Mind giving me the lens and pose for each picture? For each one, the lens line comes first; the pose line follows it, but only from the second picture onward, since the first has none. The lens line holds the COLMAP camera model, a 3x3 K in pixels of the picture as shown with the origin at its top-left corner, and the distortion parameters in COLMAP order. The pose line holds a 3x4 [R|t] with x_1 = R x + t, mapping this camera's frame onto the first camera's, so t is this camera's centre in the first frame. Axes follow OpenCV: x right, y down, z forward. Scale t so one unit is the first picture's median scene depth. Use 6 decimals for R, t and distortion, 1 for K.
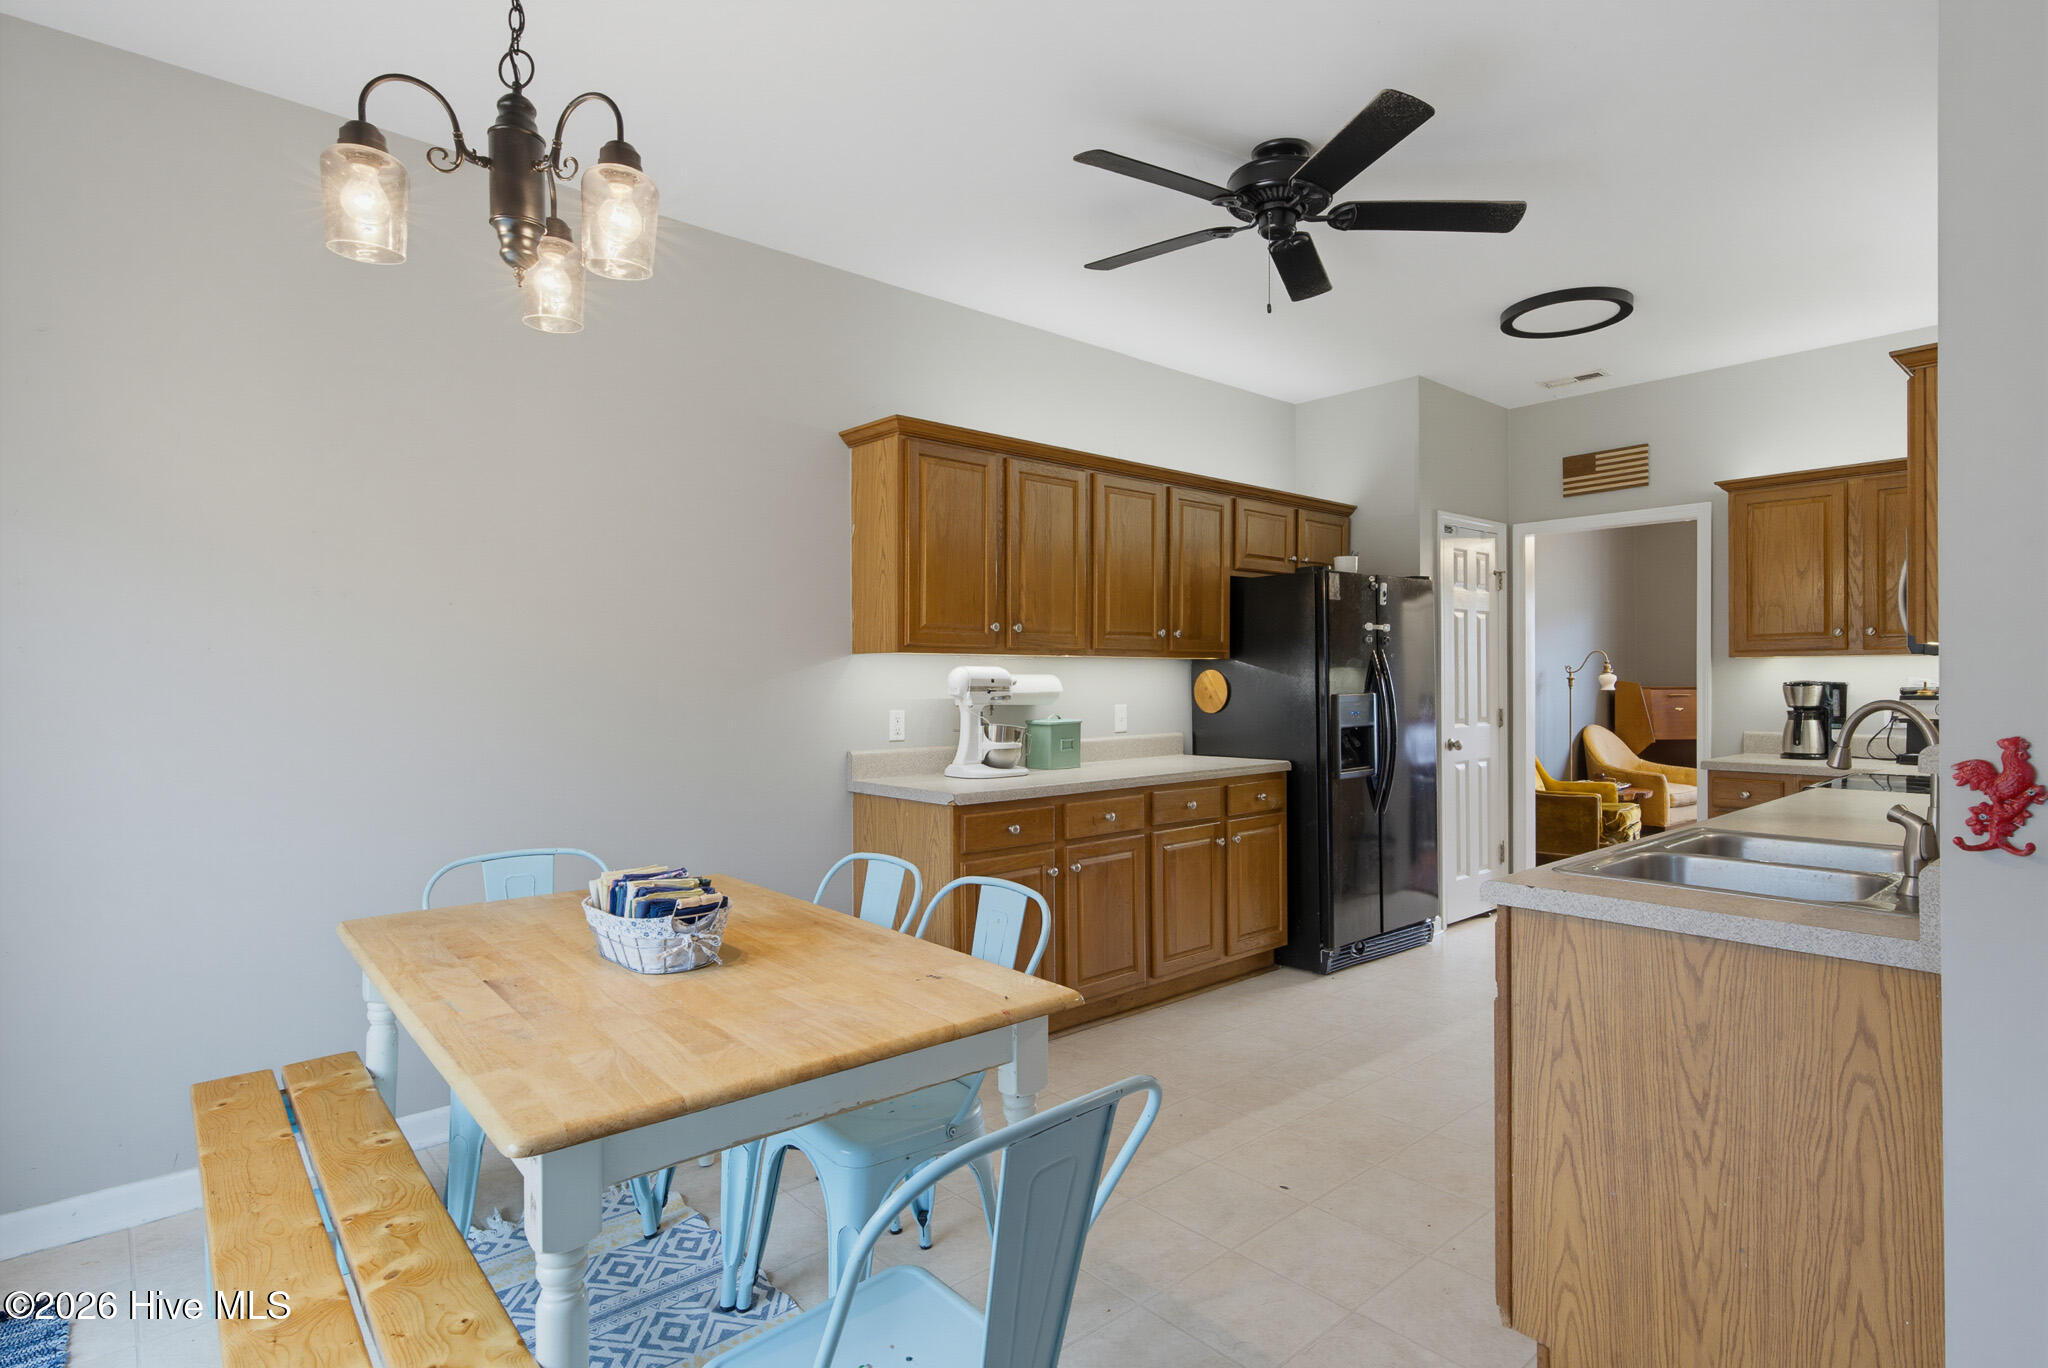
lens RADIAL K [[1047.3, 0, 1032.6], [0, 1047.3, 684.7], [0, 0, 1]] dist [0.006952, -0.000375]
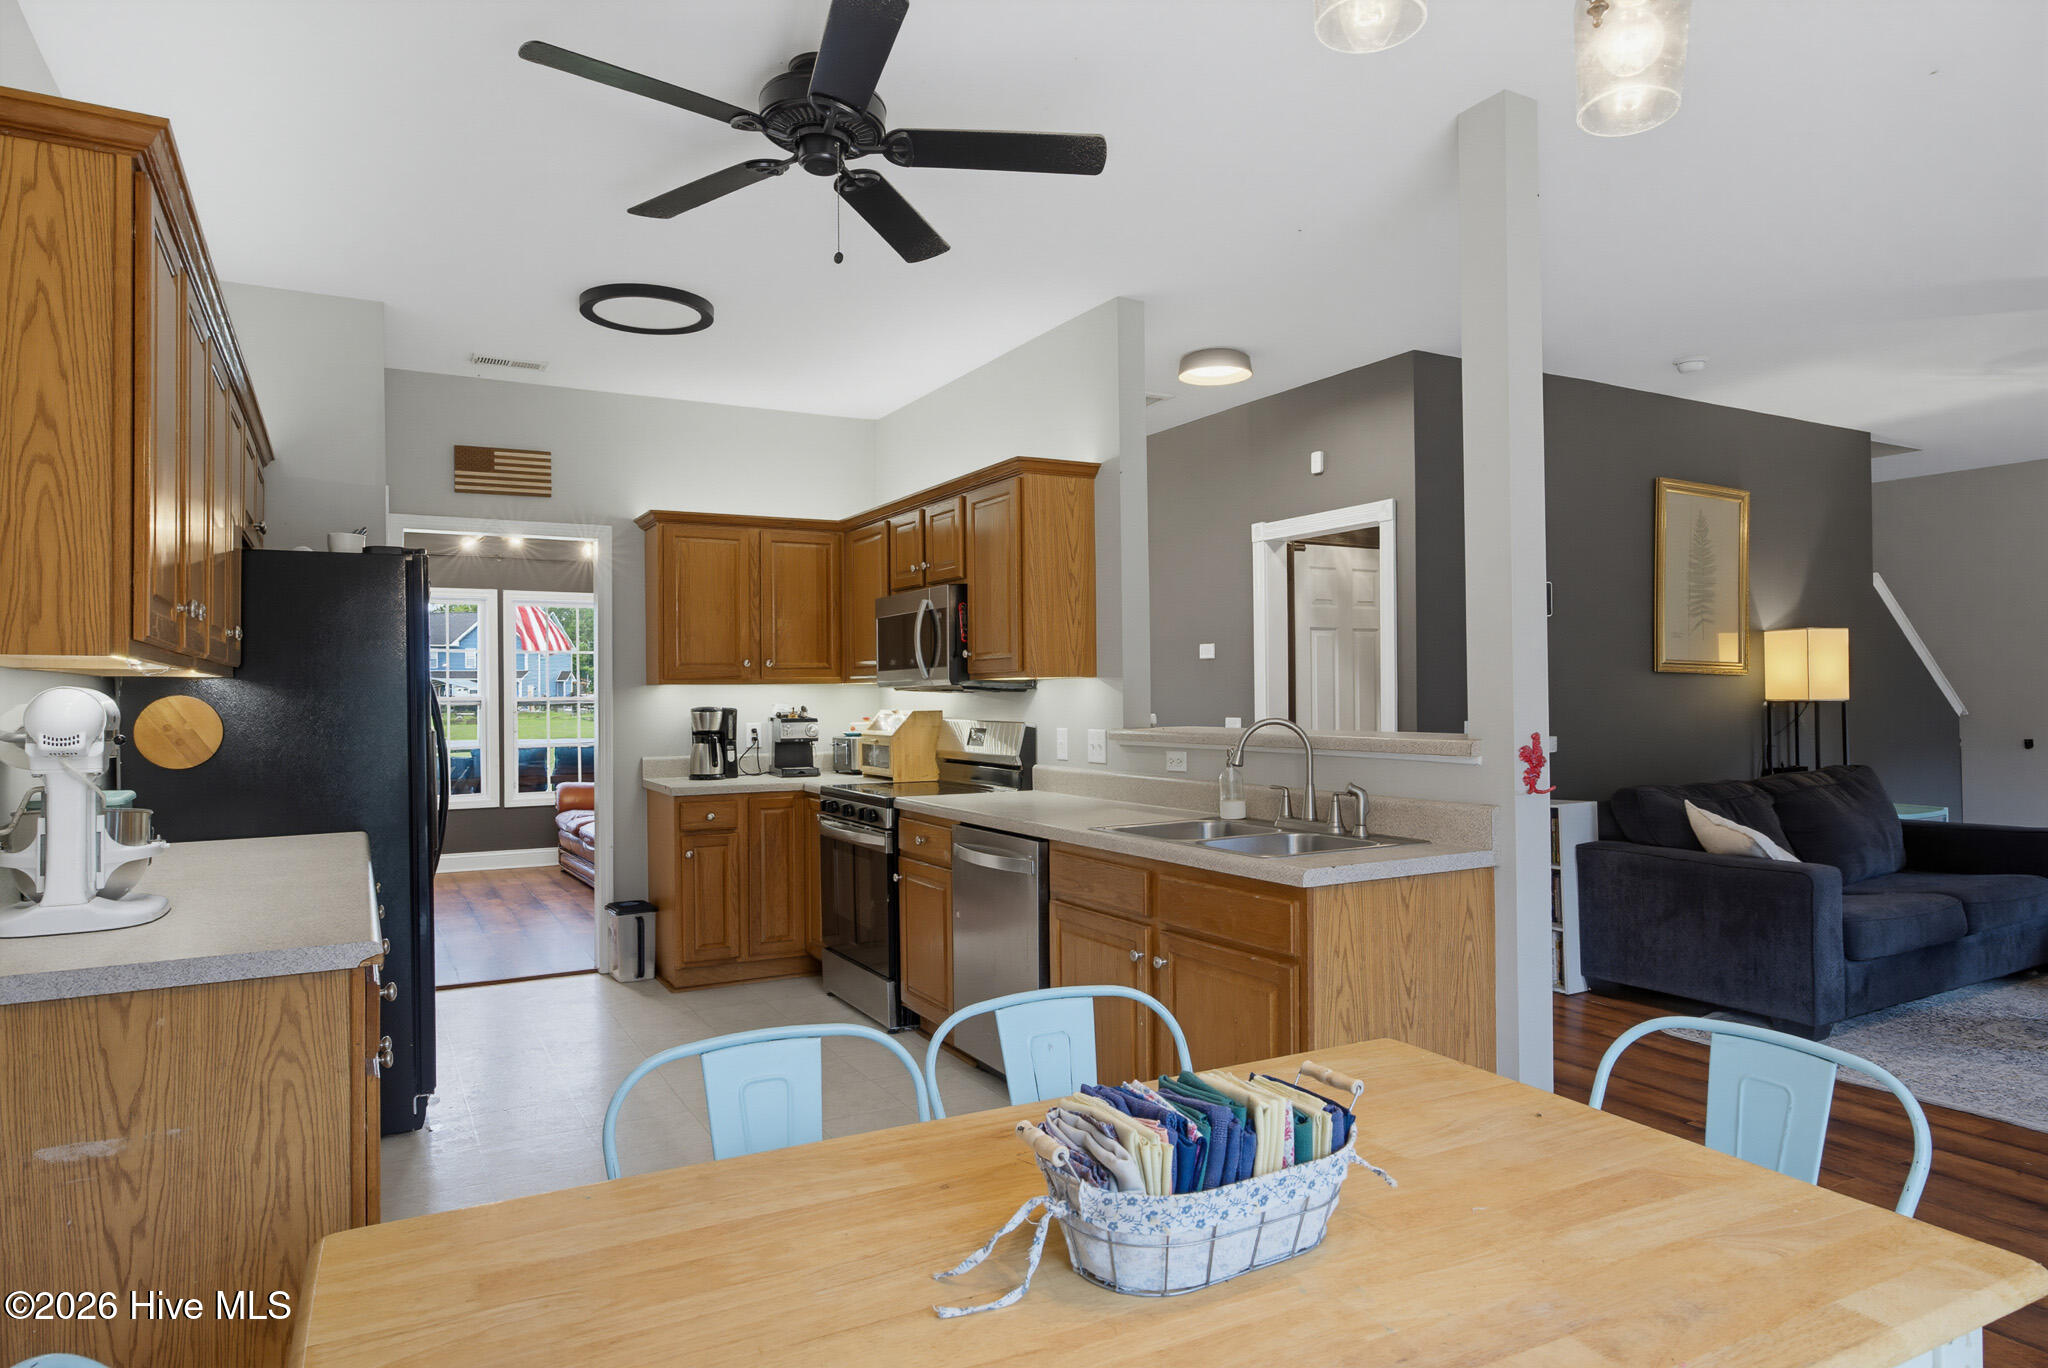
lens RADIAL K [[1218.6, 0, 1030.4], [0, 1218.6, 686.6], [0, 0, 1]] dist [-0.018662, 0.025876]
pose [[0.220408, 0.009224, 0.975364, -0.477417], [0.011724, 0.999858, -0.012105, -0.006554], [-0.975337, 0.014103, 0.220269, 0.463263]]
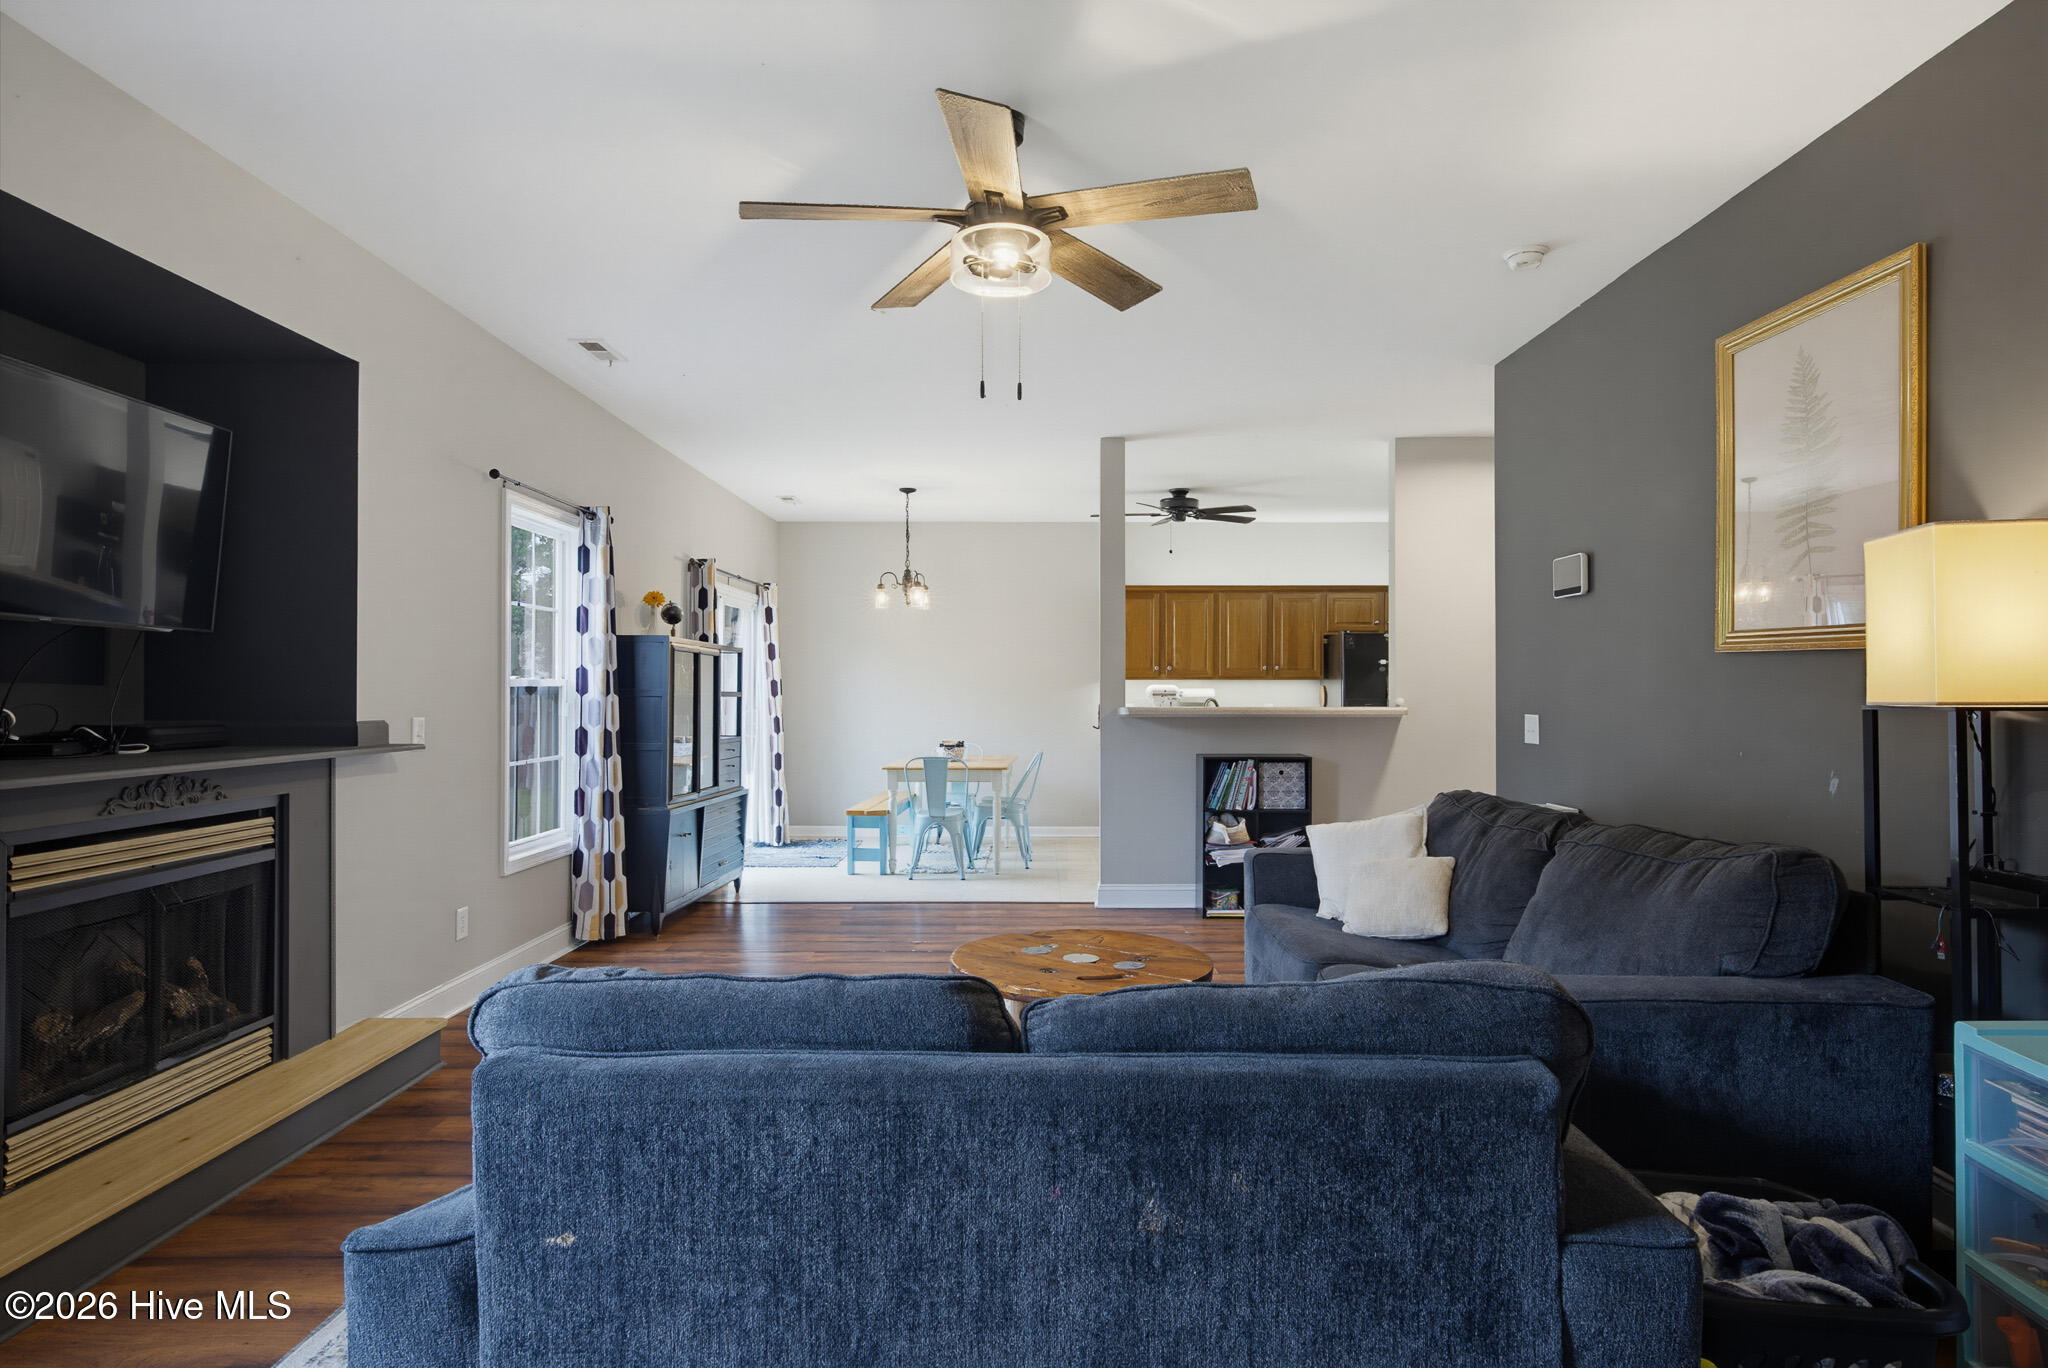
lens RADIAL K [[1082.3, 0, 1029.9], [0, 1082.3, 686.7], [0, 0, 1]] dist [-0.005023, 0.007261]
pose [[0.742129, 0.000146, -0.670257, 1.284100], [-0.004392, 0.999980, -0.004646, -0.001009], [0.670243, 0.006392, 0.742114, -0.909243]]
